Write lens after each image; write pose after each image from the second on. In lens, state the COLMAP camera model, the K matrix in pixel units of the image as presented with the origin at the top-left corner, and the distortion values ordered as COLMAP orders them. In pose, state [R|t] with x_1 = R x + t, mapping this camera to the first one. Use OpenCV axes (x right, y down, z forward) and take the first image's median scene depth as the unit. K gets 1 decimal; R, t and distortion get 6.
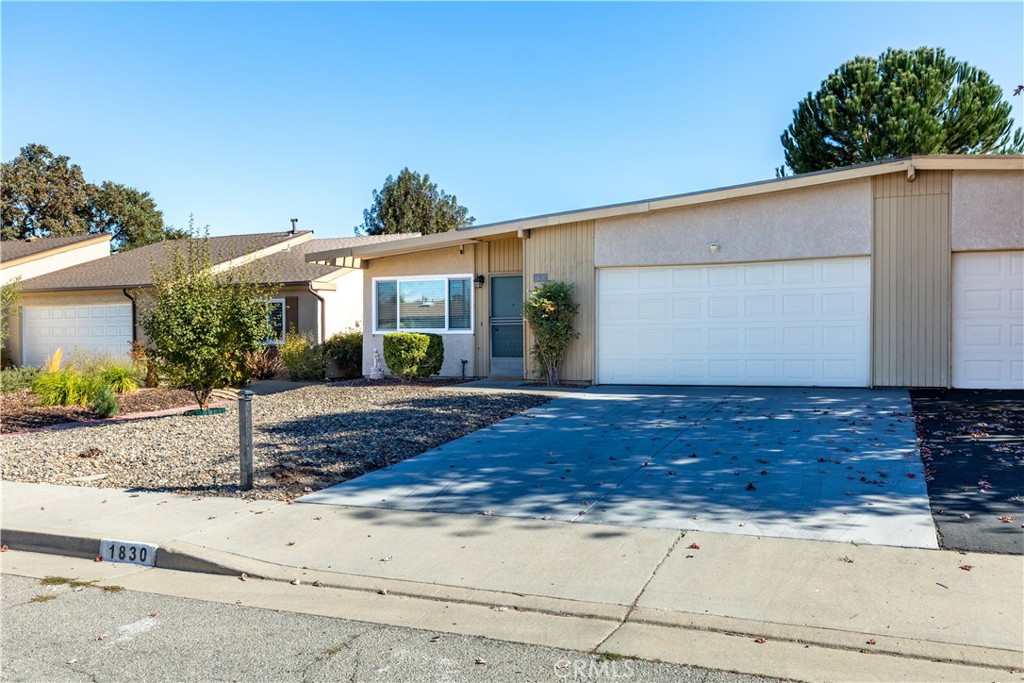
lens RADIAL K [[908.8, 0, 512.0], [0, 908.8, 341.5], [0, 0, 1]] dist [0.001919, -0.001033]
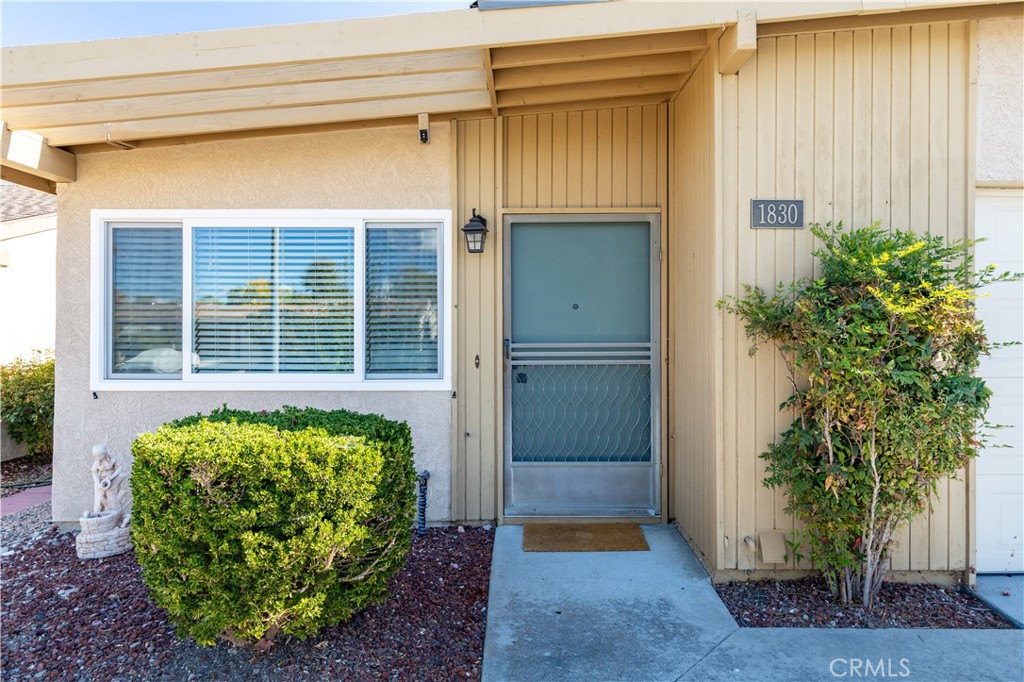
lens RADIAL K [[602.0, 0, 514.5], [0, 602.0, 331.0], [0, 0, 1]] dist [0.002310, 0.000319]
pose [[0.910769, 0.004894, 0.412888, -0.122977], [-0.002436, 0.999976, -0.006479, -0.031863], [-0.412909, 0.004895, 0.910759, 0.866696]]
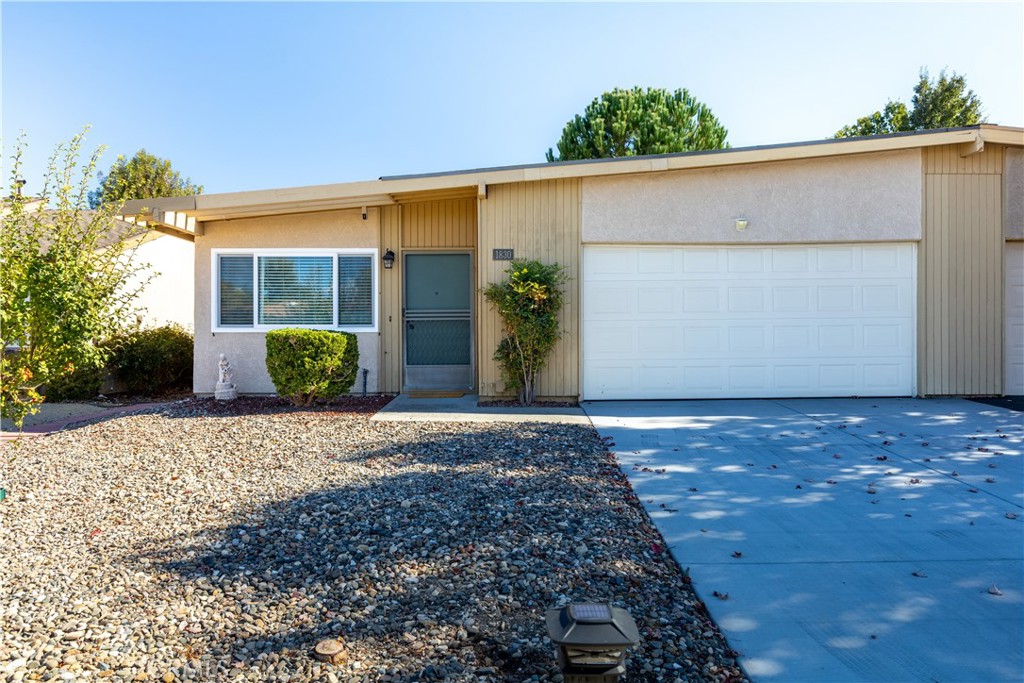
lens RADIAL K [[713.2, 0, 512.0], [0, 713.2, 341.5], [0, 0, 1]] dist [-0.002175, 0.000175]
pose [[0.904642, -0.000237, 0.426172, -0.204759], [0.000994, 0.999998, -0.001552, -0.000265], [-0.426171, 0.001828, 0.904641, 0.488463]]
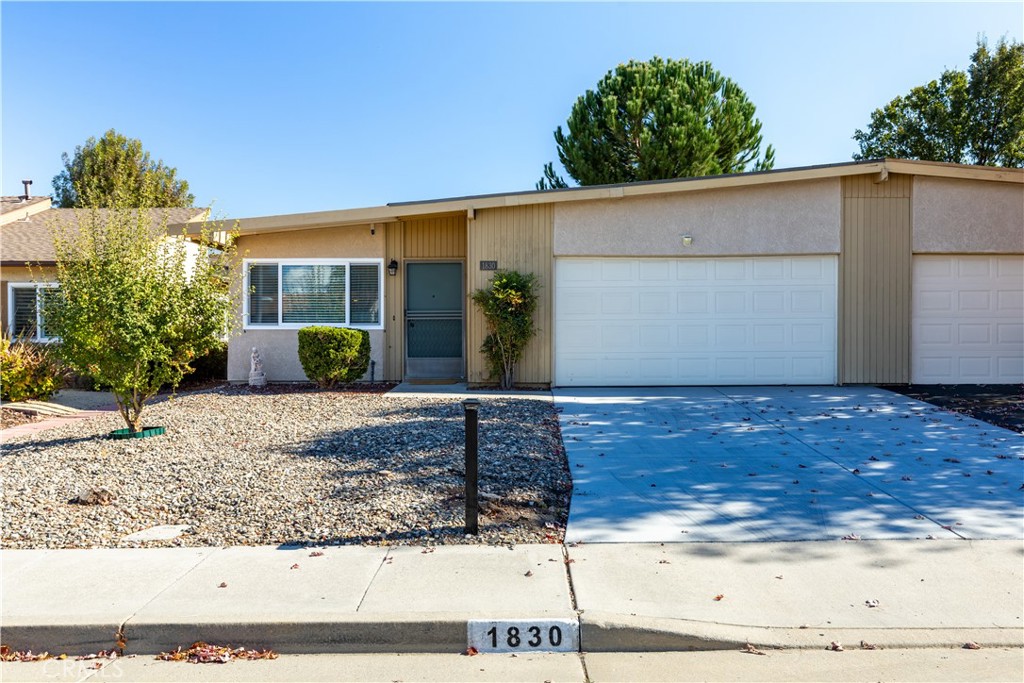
lens RADIAL K [[957.0, 0, 512.0], [0, 957.0, 341.5], [0, 0, 1]] dist [0.004390, 0.001645]
pose [[0.913908, 0.002956, 0.405910, -0.322420], [-0.001737, 0.999993, -0.003373, 0.005776], [-0.405917, 0.002378, 0.913907, 0.153295]]
